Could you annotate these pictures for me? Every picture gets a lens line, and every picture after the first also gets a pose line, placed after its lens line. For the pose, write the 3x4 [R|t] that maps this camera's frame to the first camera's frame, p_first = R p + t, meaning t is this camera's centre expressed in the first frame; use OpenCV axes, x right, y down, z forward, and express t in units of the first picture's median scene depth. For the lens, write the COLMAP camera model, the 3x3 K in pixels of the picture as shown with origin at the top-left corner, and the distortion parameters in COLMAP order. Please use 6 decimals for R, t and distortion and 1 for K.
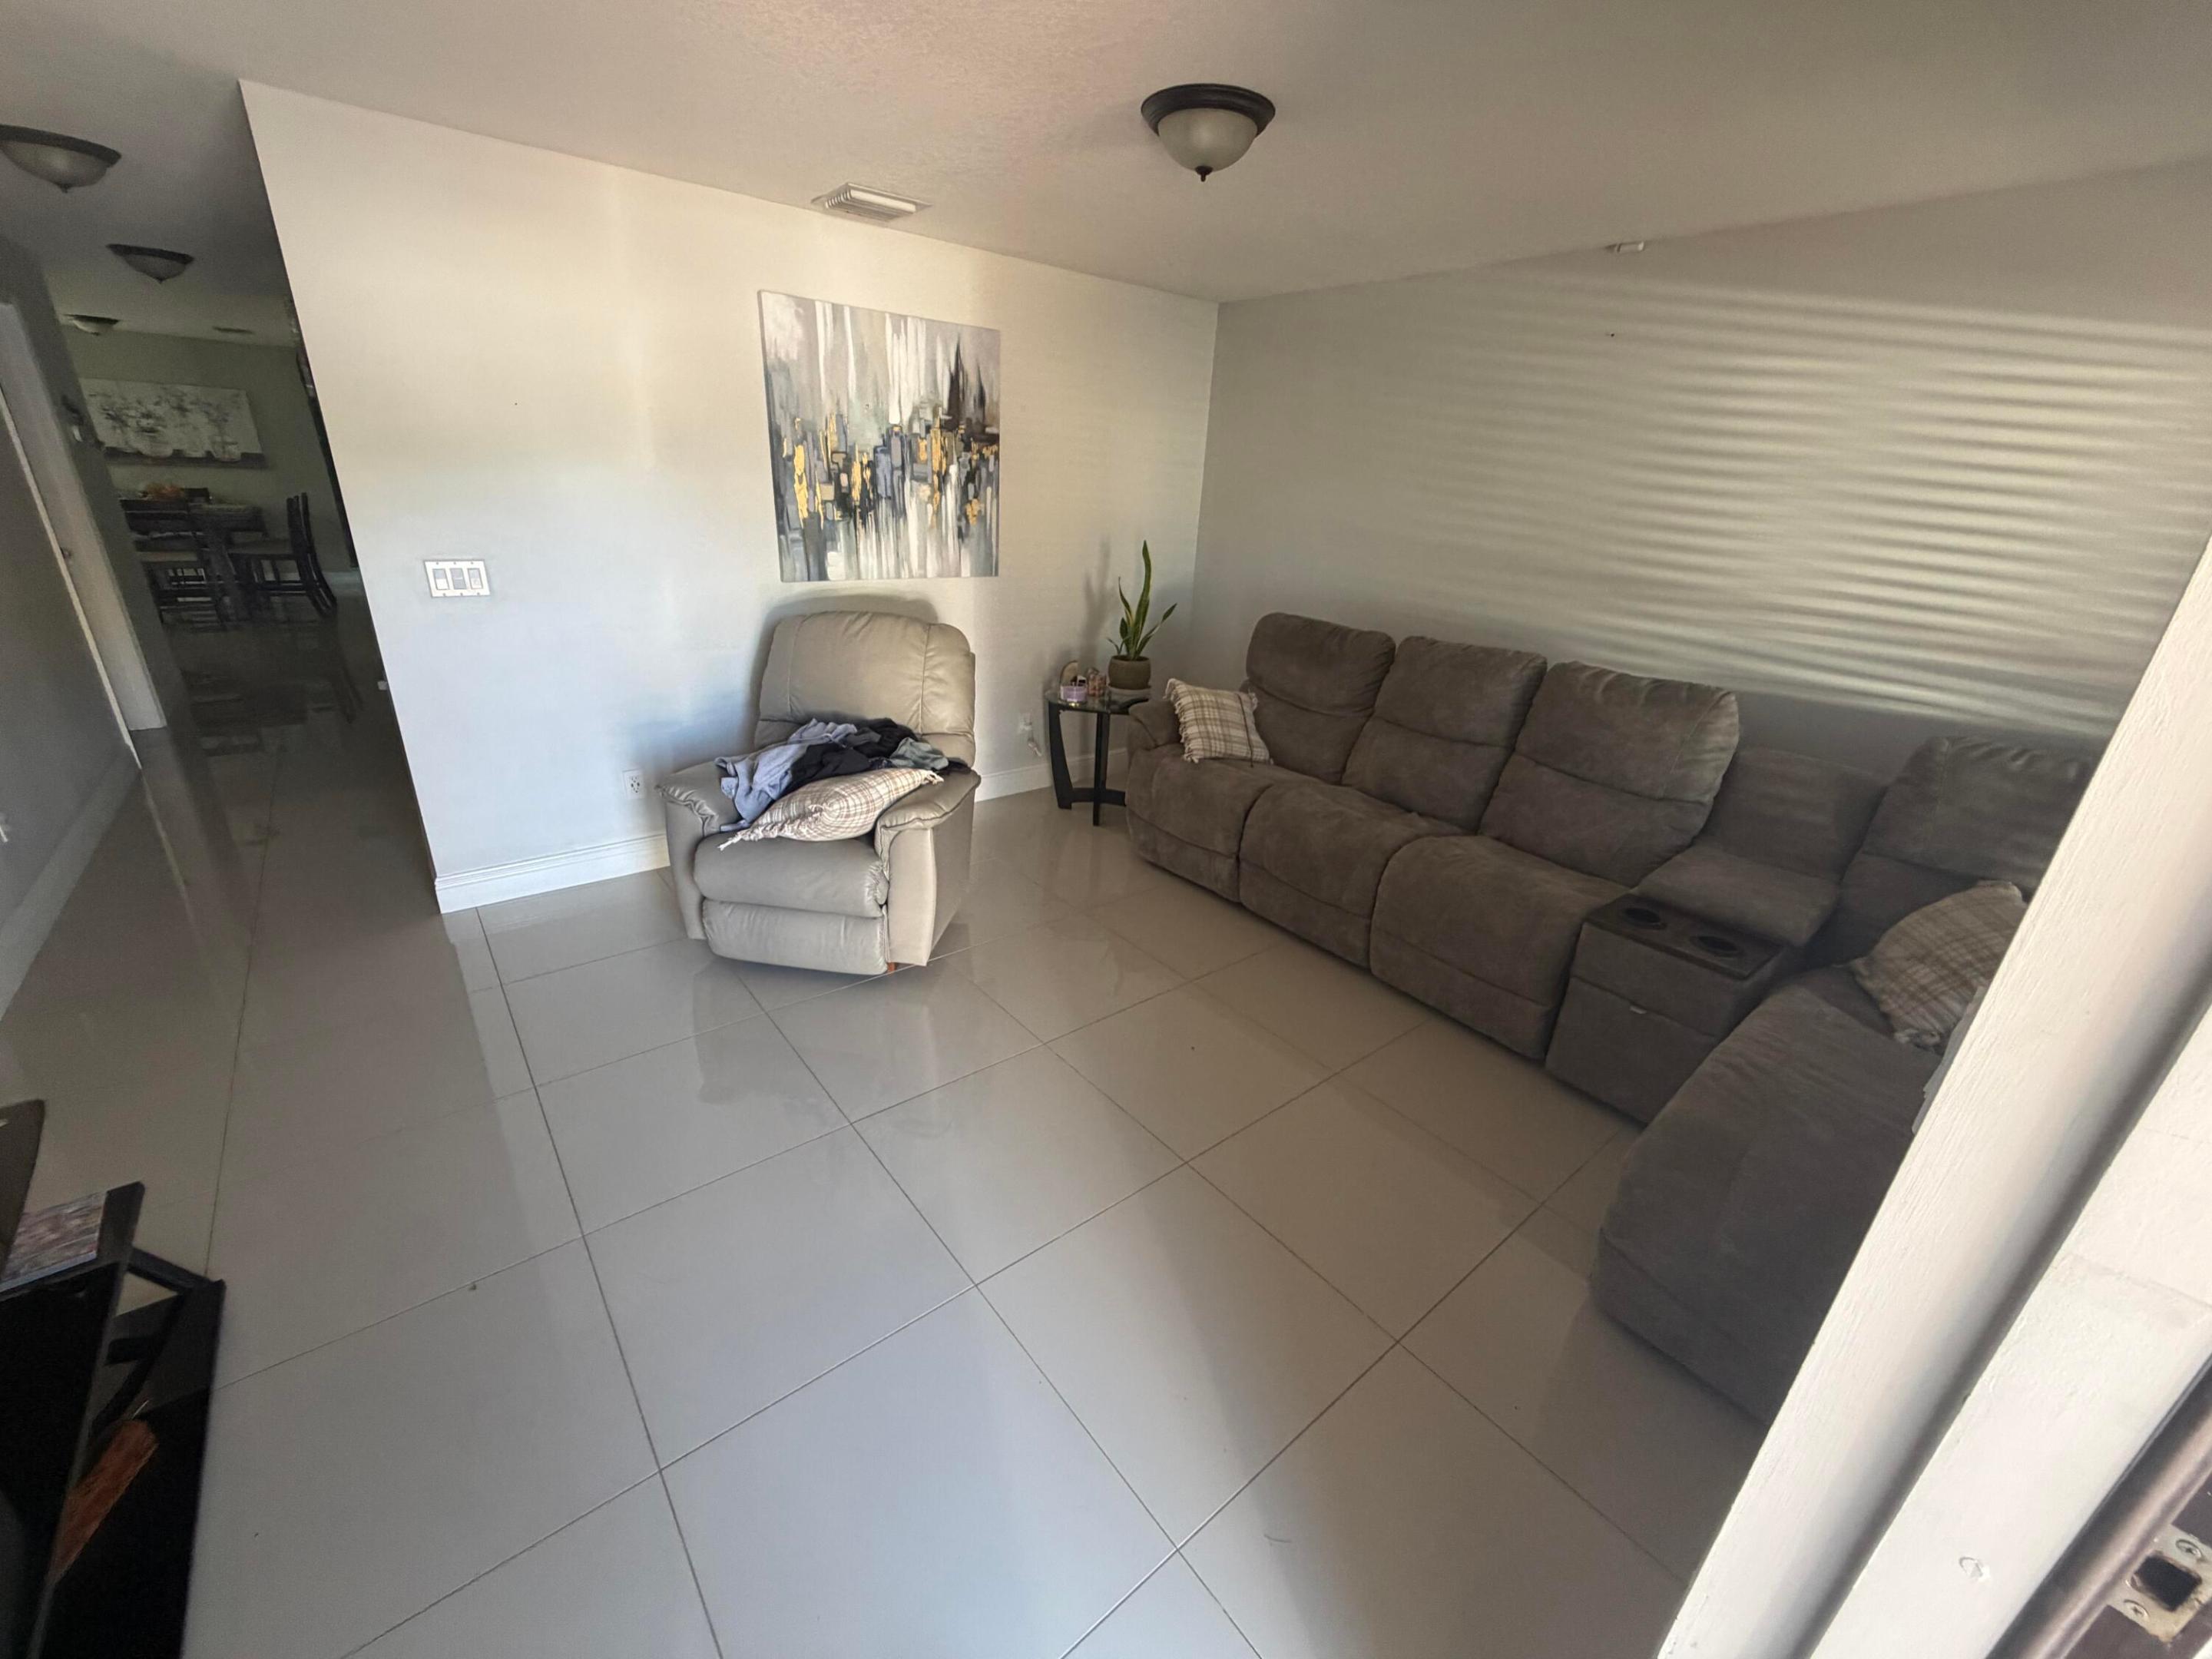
lens RADIAL K [[885.4, 0, 1109.8], [0, 885.4, 824.0], [0, 0, 1]] dist [0.000543, -0.000025]
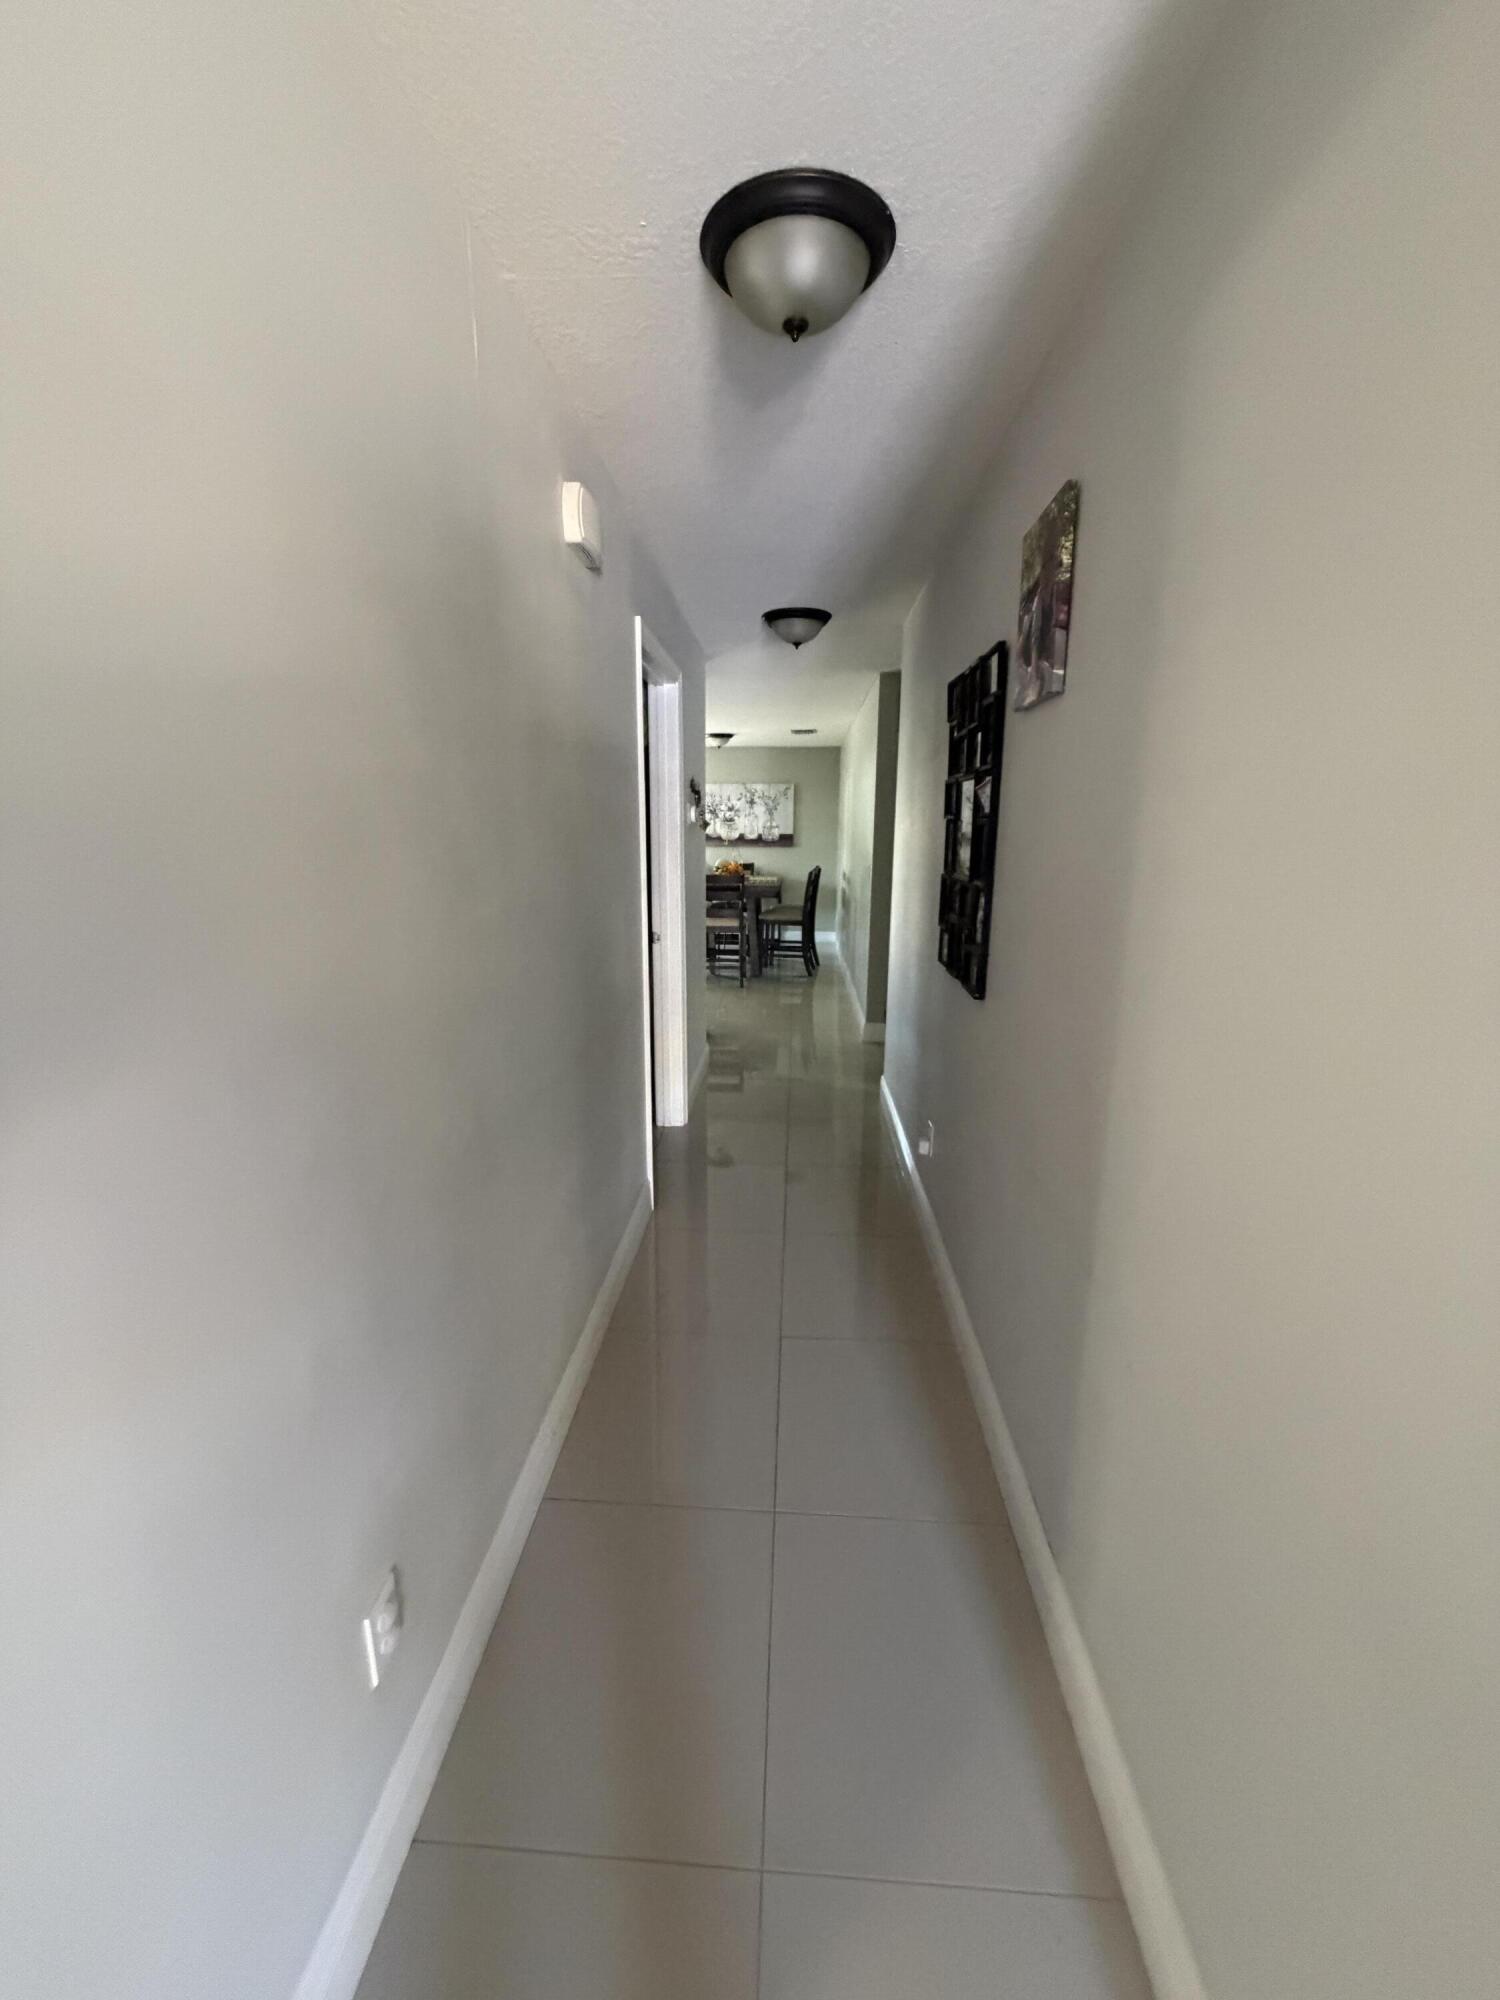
lens RADIAL K [[800.6, 0, 747.3], [0, 800.6, 1001.8], [0, 0, 1]] dist [0.000543, -0.000025]
pose [[0.734573, 0.100709, -0.671014, -0.279254], [-0.217656, 0.971638, -0.092444, -0.095070], [0.642673, 0.213957, 0.735659, 0.238055]]
